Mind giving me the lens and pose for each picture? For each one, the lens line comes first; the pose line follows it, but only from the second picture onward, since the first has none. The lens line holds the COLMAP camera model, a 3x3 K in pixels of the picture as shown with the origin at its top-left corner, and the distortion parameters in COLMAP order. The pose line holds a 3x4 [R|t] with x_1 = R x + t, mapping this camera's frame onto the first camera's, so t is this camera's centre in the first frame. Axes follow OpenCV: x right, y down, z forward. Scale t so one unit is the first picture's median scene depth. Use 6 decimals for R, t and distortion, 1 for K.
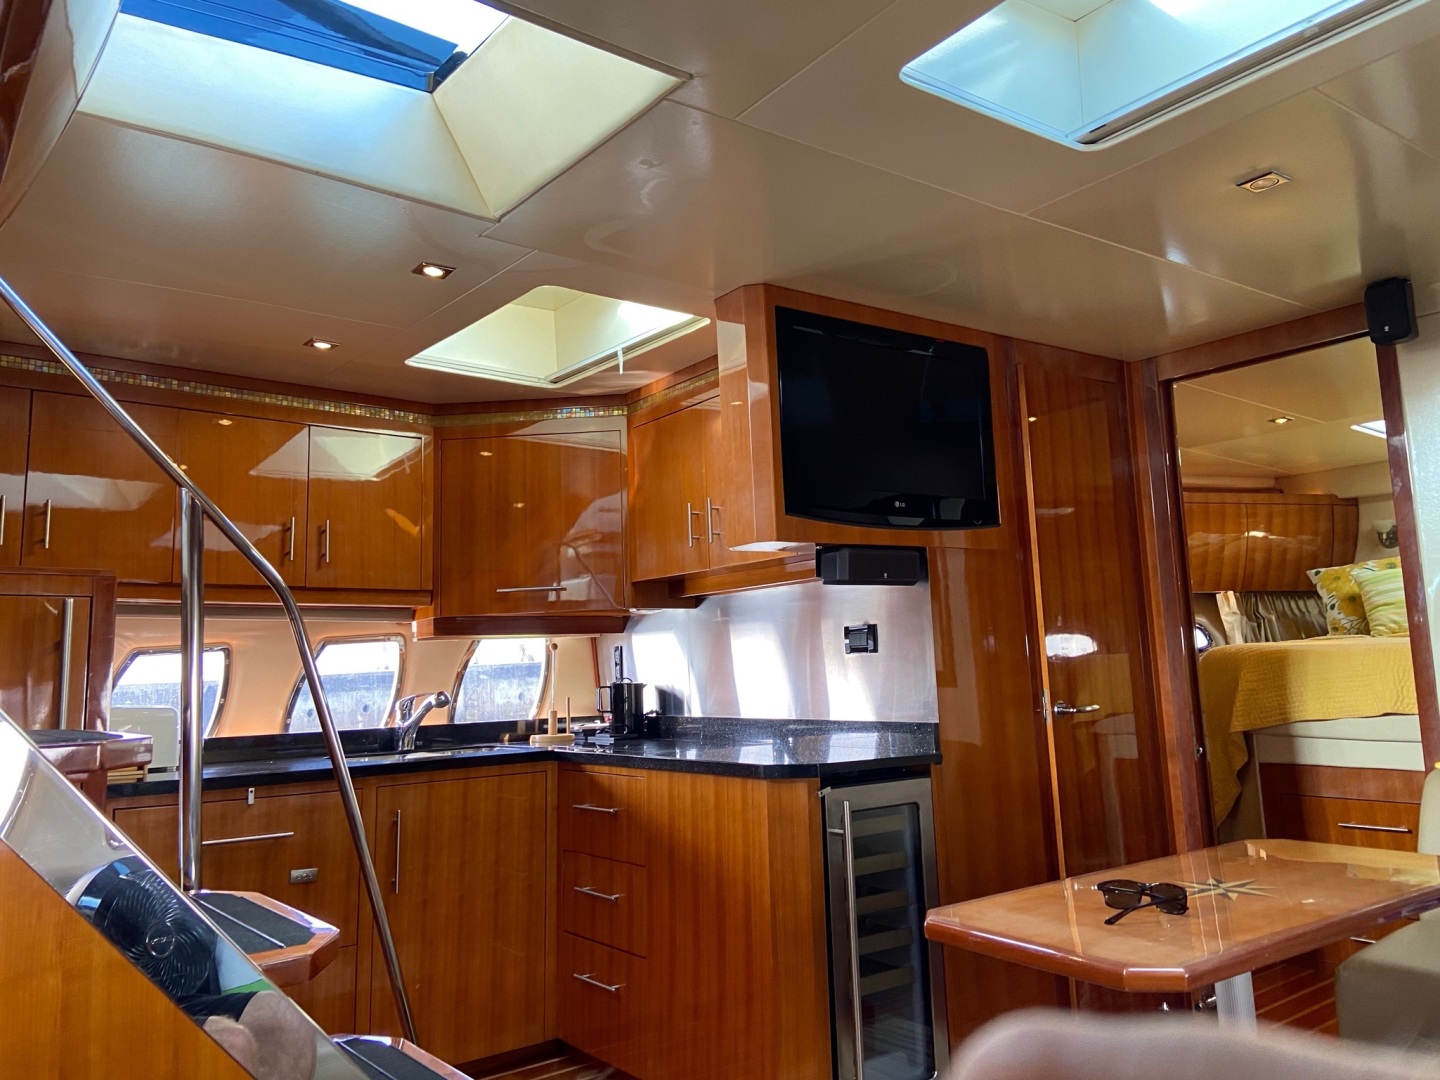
lens RADIAL K [[1072.0, 0, 732.5], [0, 1072.0, 518.7], [0, 0, 1]] dist [0.126463, -0.148605]
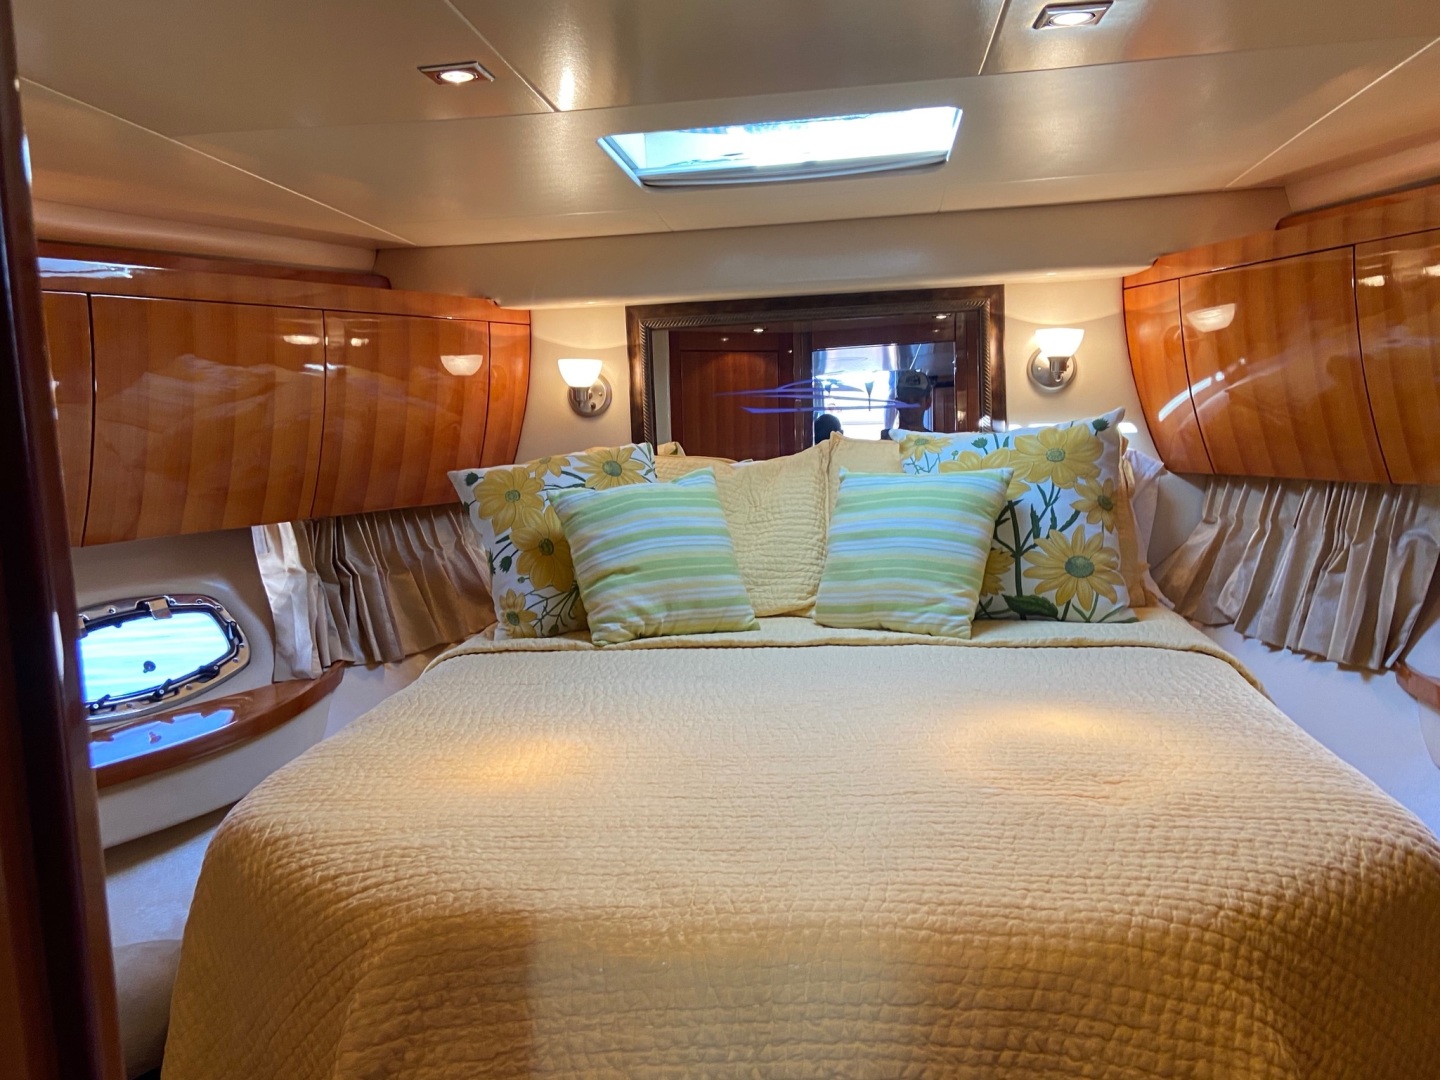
lens RADIAL K [[1270.2, 0, 720.0], [0, 1270.2, 540.0], [0, 0, 1]] dist [0.087940, -0.009412]
pose [[0.717557, -0.067410, 0.693230, 0.373252], [-0.072234, 0.982736, 0.170331, -0.034747], [-0.692744, -0.172297, 0.700299, 0.860995]]
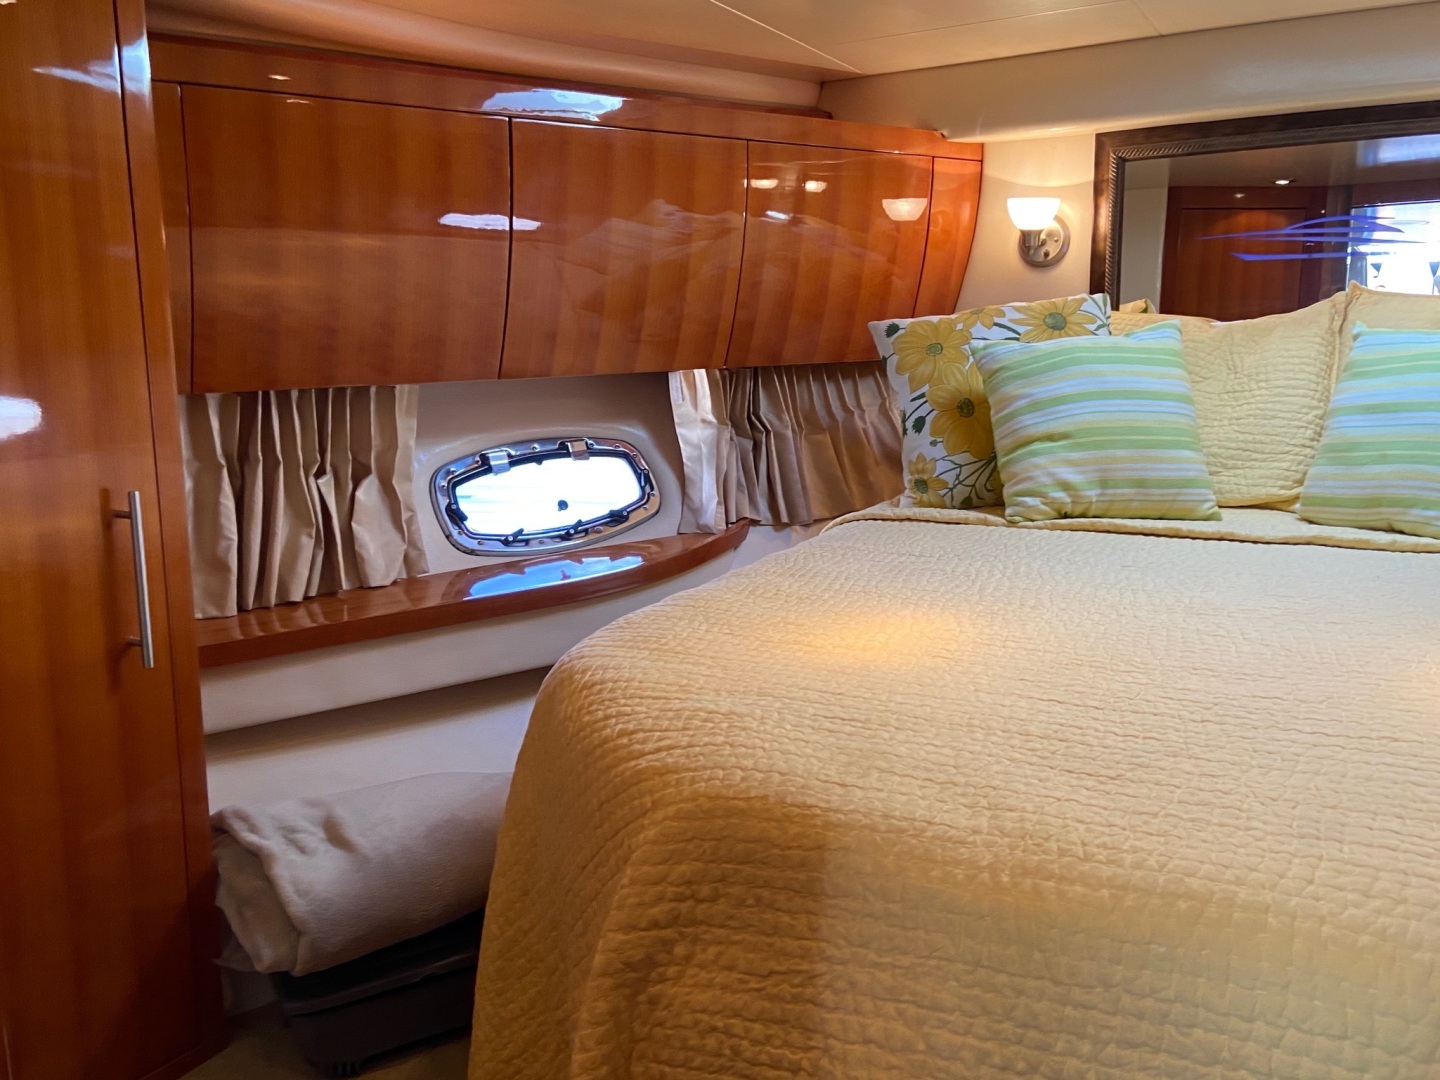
lens RADIAL K [[1275.4, 0, 725.2], [0, 1275.4, 518.4], [0, 0, 1]] dist [0.152036, -0.216933]
pose [[0.923305, -0.044373, 0.381496, 0.449815], [-0.060610, 0.964022, 0.258819, -0.004175], [-0.379255, -0.262091, 0.887397, 0.899751]]
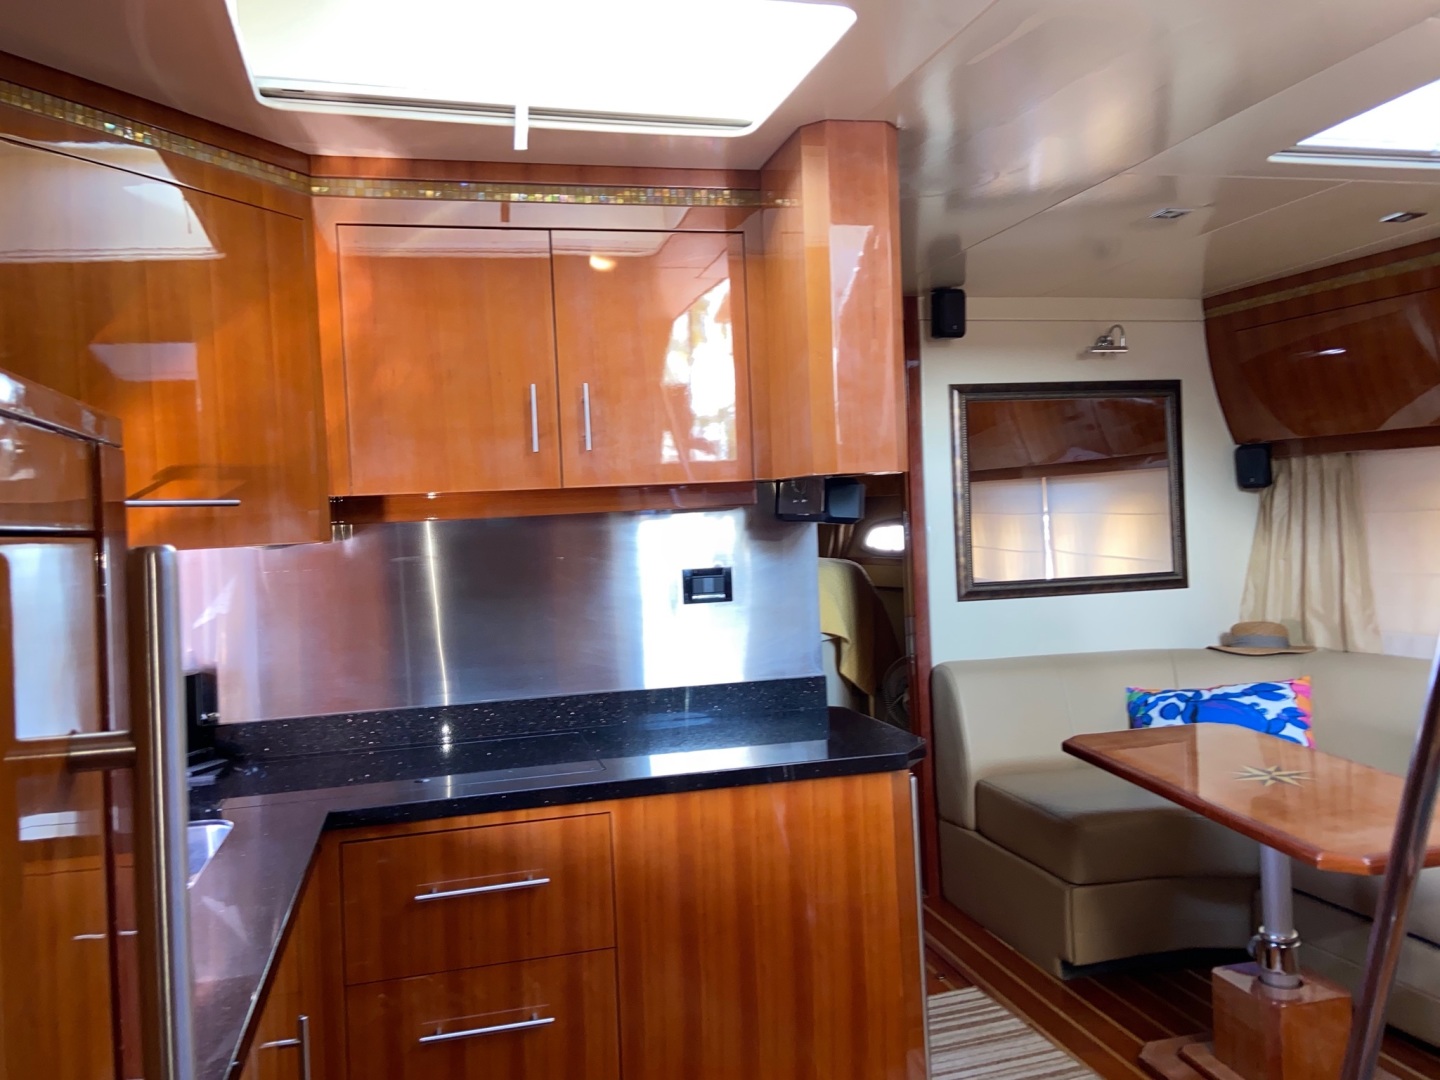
lens RADIAL K [[1113.2, 0, 717.0], [0, 1113.2, 514.3], [0, 0, 1]] dist [0.002609, 0.183891]
pose [[0.397980, 0.021752, 0.917136, -0.591019], [-0.099892, 0.994802, 0.019753, 0.038909], [-0.911939, -0.099476, 0.398085, 0.617505]]
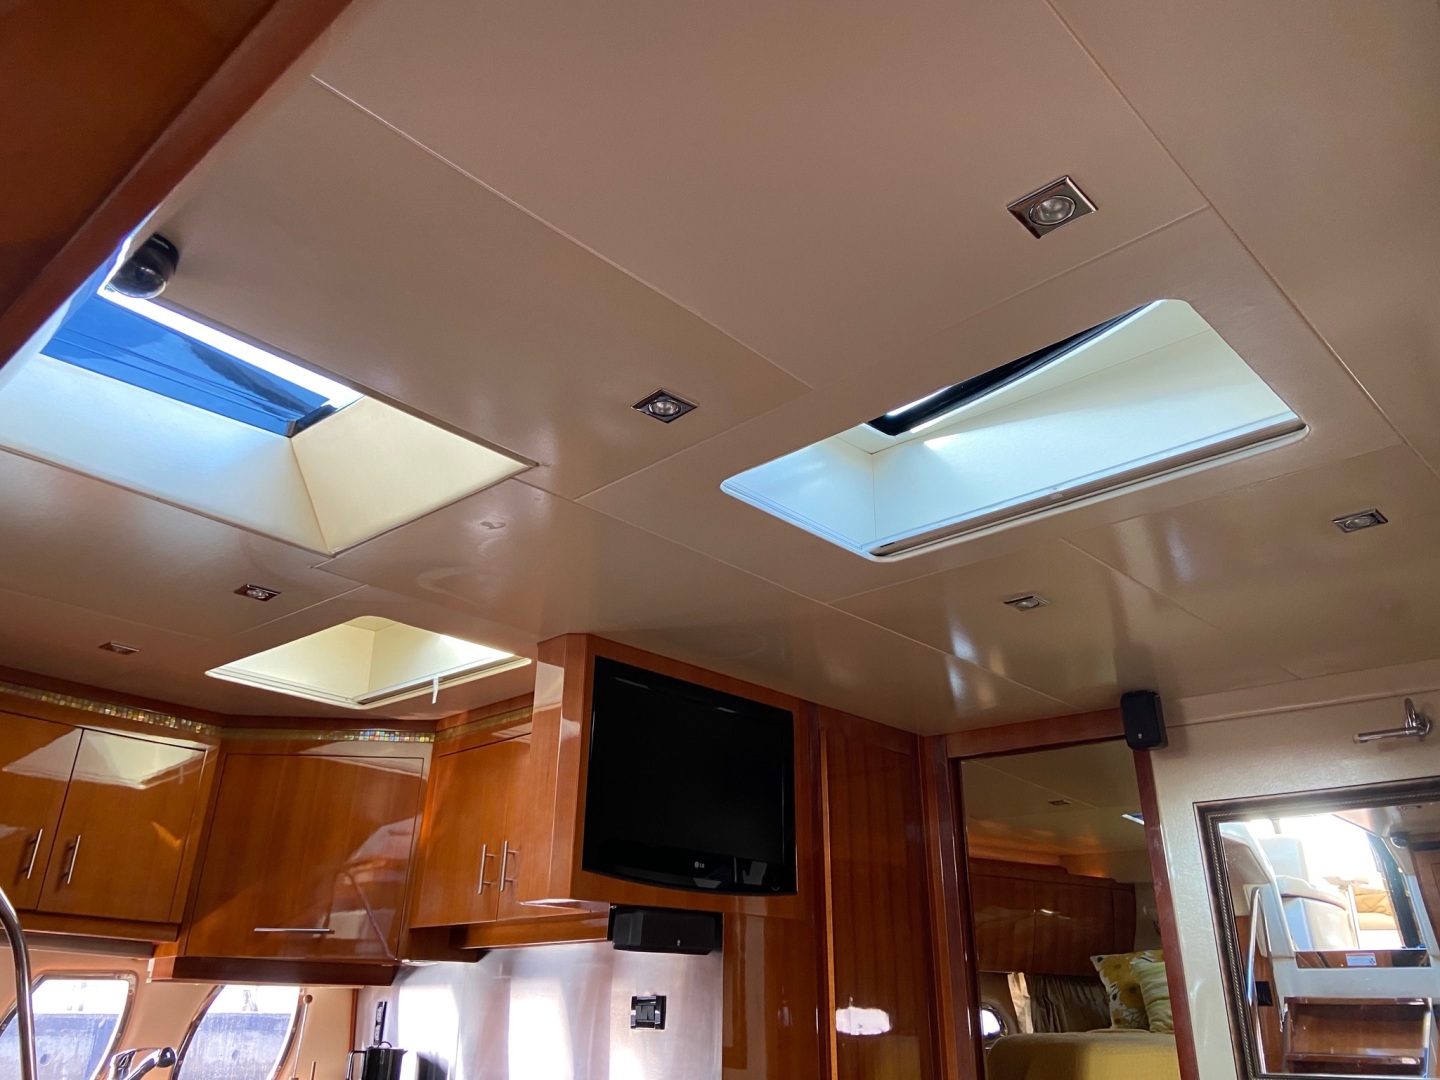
lens RADIAL K [[1074.1, 0, 715.7], [0, 1074.1, 529.7], [0, 0, 1]] dist [0.128707, -0.159065]
pose [[0.984601, 0.116202, 0.130608, 0.002882], [-0.074690, 0.955105, -0.286699, -0.019032], [-0.158059, 0.272529, 0.949076, -0.031958]]
